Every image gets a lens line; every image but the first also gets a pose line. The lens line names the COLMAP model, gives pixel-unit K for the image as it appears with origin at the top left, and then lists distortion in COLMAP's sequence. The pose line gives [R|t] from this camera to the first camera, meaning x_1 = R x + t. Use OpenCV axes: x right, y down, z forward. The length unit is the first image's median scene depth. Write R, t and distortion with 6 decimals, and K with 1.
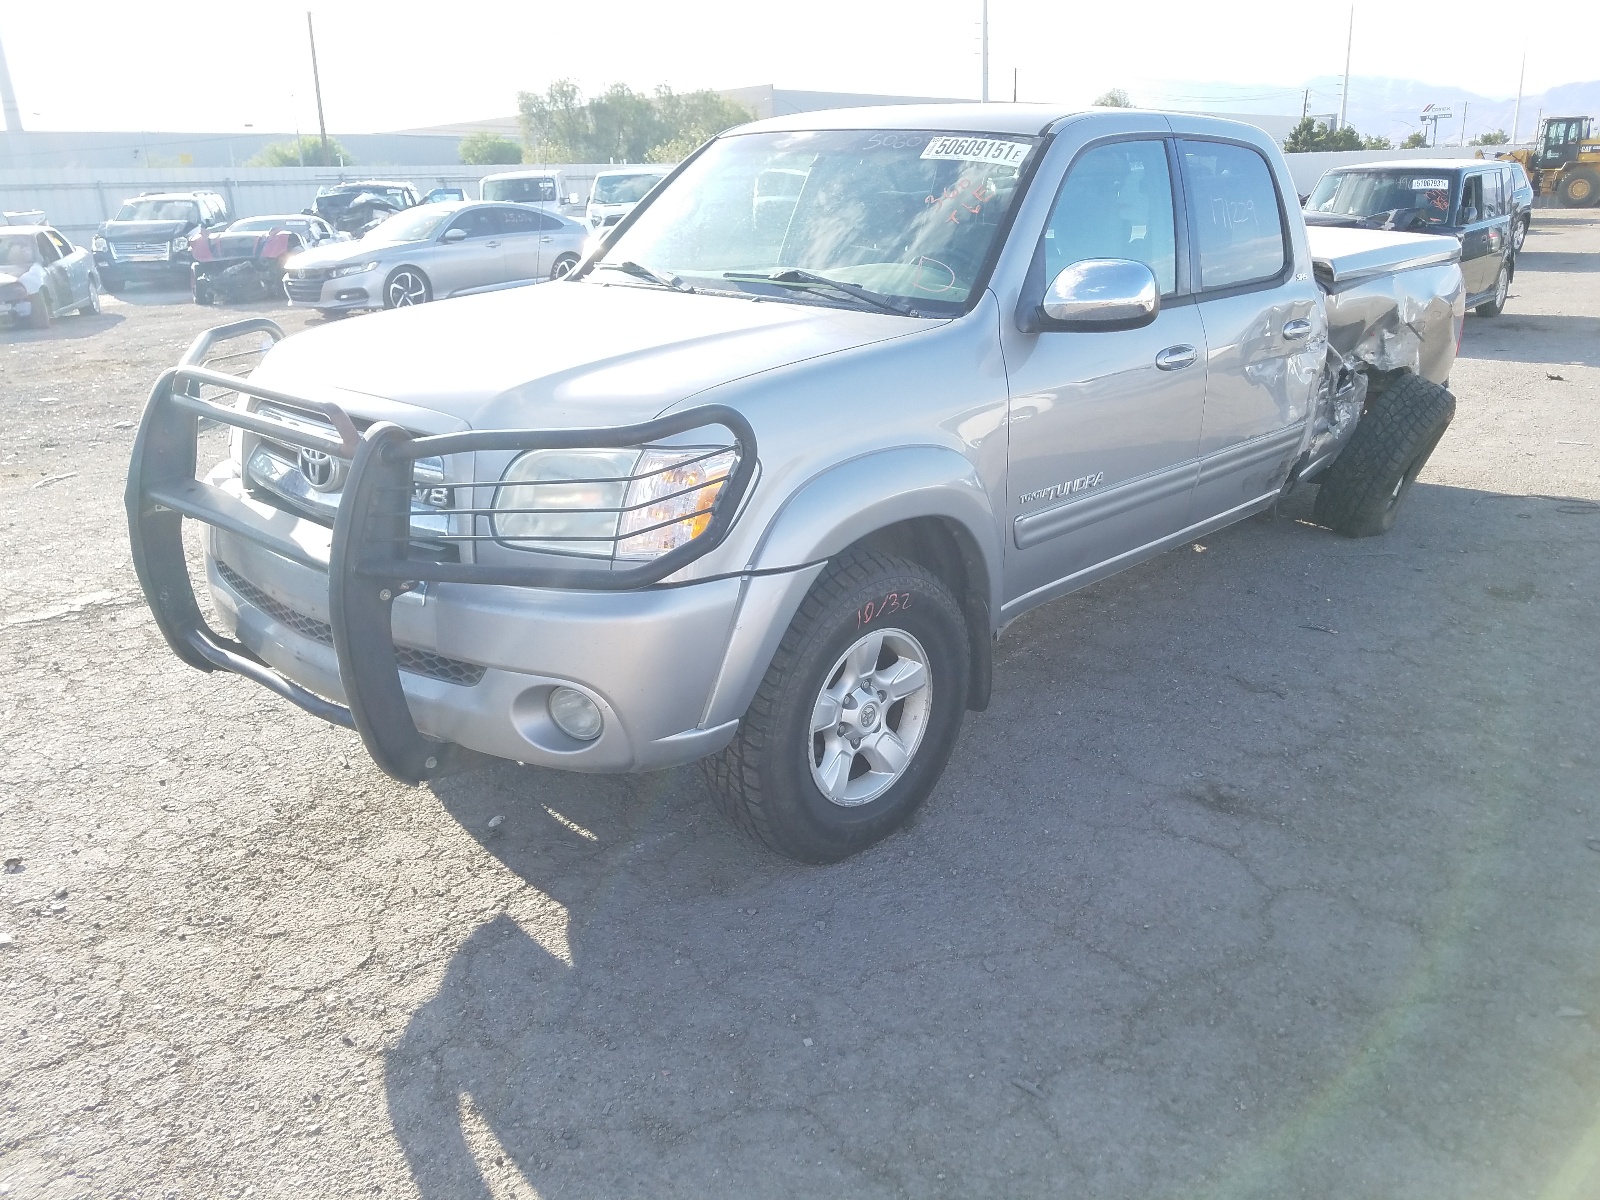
lens RADIAL K [[1202.5, 0, 796.2], [0, 1202.5, 596.8], [0, 0, 1]] dist [-0.007937, -0.005740]
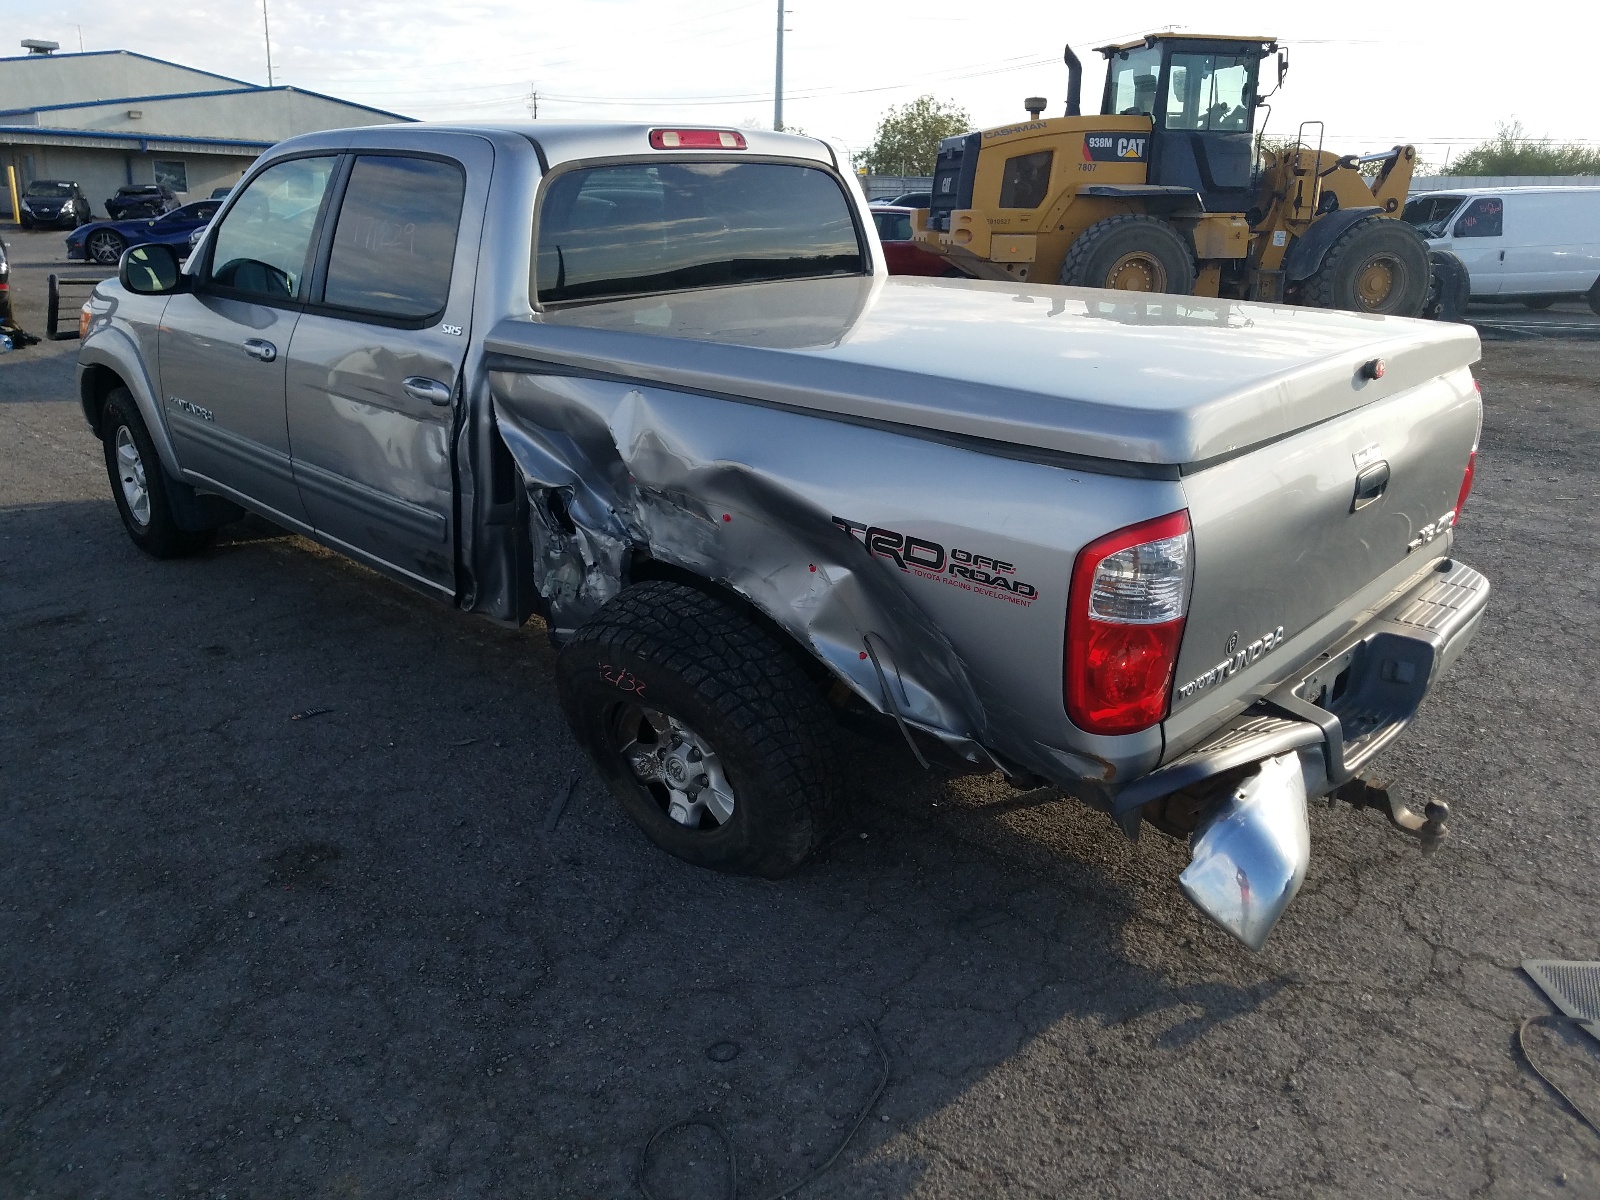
lens RADIAL K [[1202.5, 0, 797.6], [0, 1202.5, 603.4], [0, 0, 1]] dist [-0.007937, -0.005740]
pose [[-0.006282, 0.356914, -0.934116, 1.158030], [-0.334759, 0.879486, 0.338292, -0.431654], [0.942283, 0.314829, 0.113955, 1.148175]]
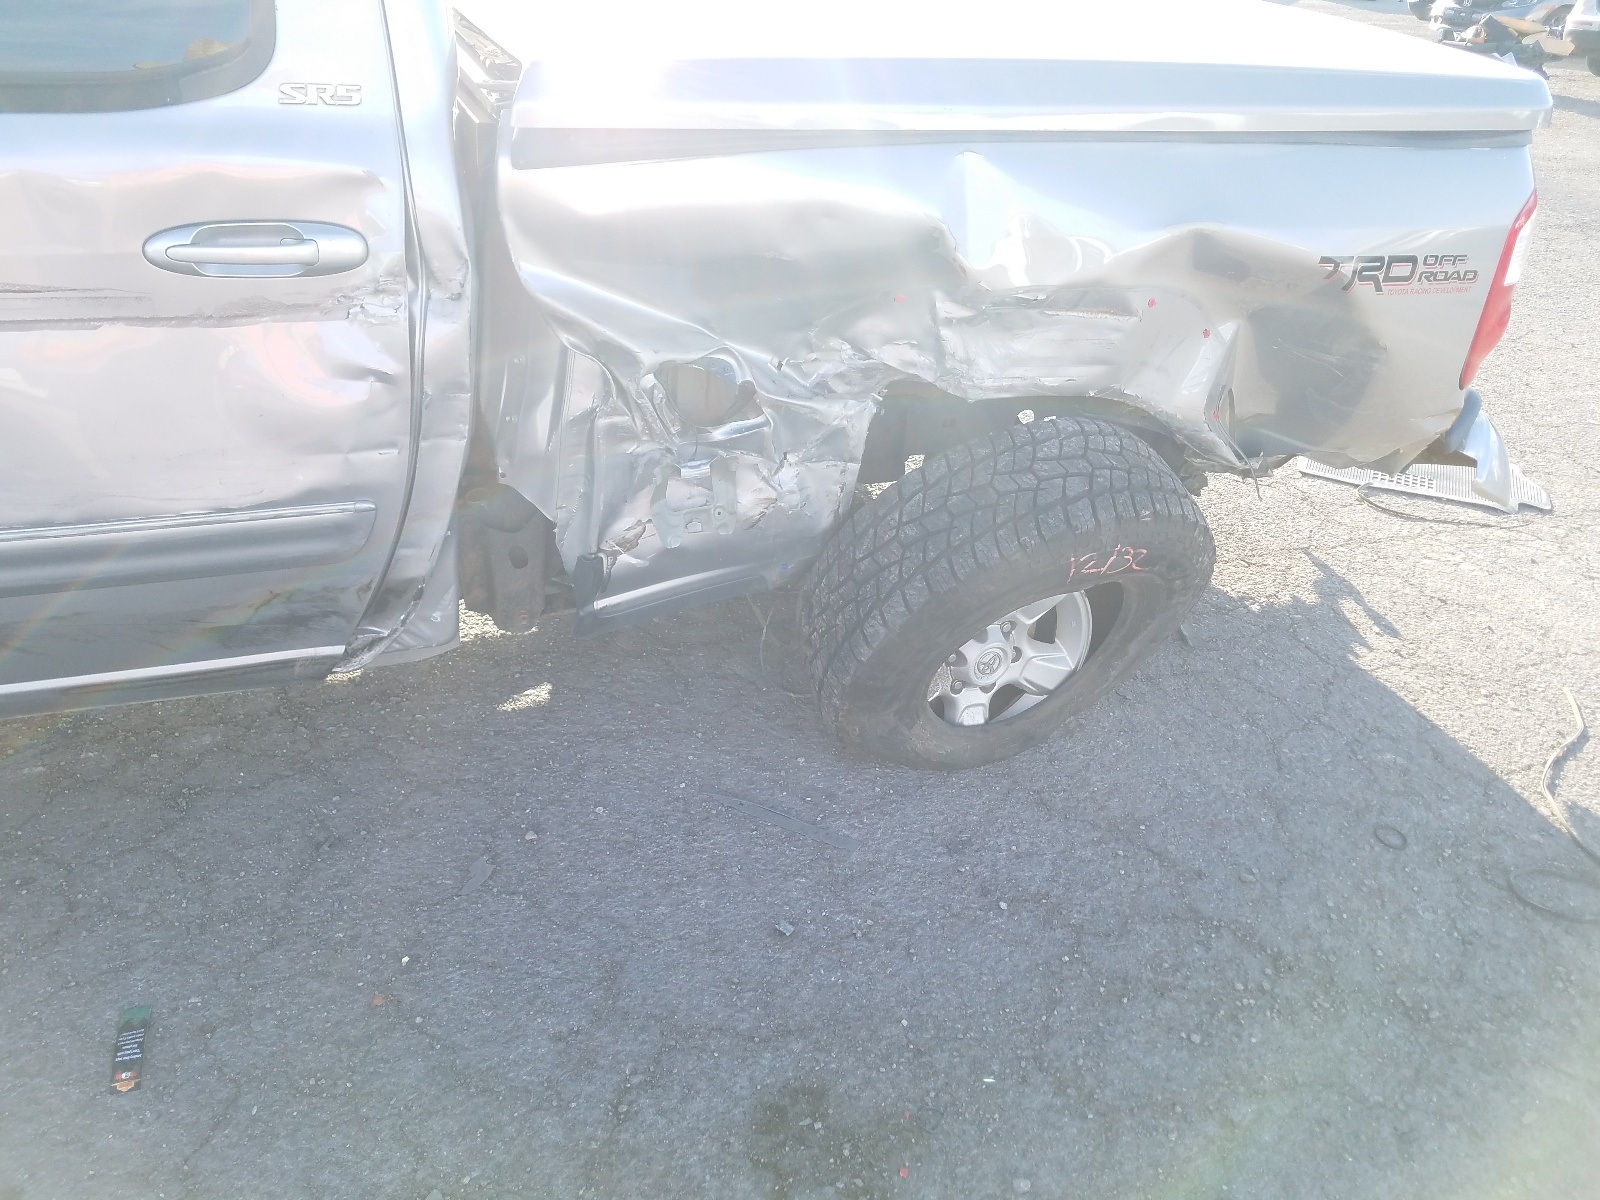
lens RADIAL K [[1263.6, 0, 800.8], [0, 1263.6, 602.2], [0, 0, 1]] dist [0.003647, -0.000416]
pose [[0.897070, 0.305156, -0.319601, 0.675445], [-0.234932, 0.941932, 0.239940, -0.241391], [0.374262, -0.140159, 0.916670, 0.694192]]
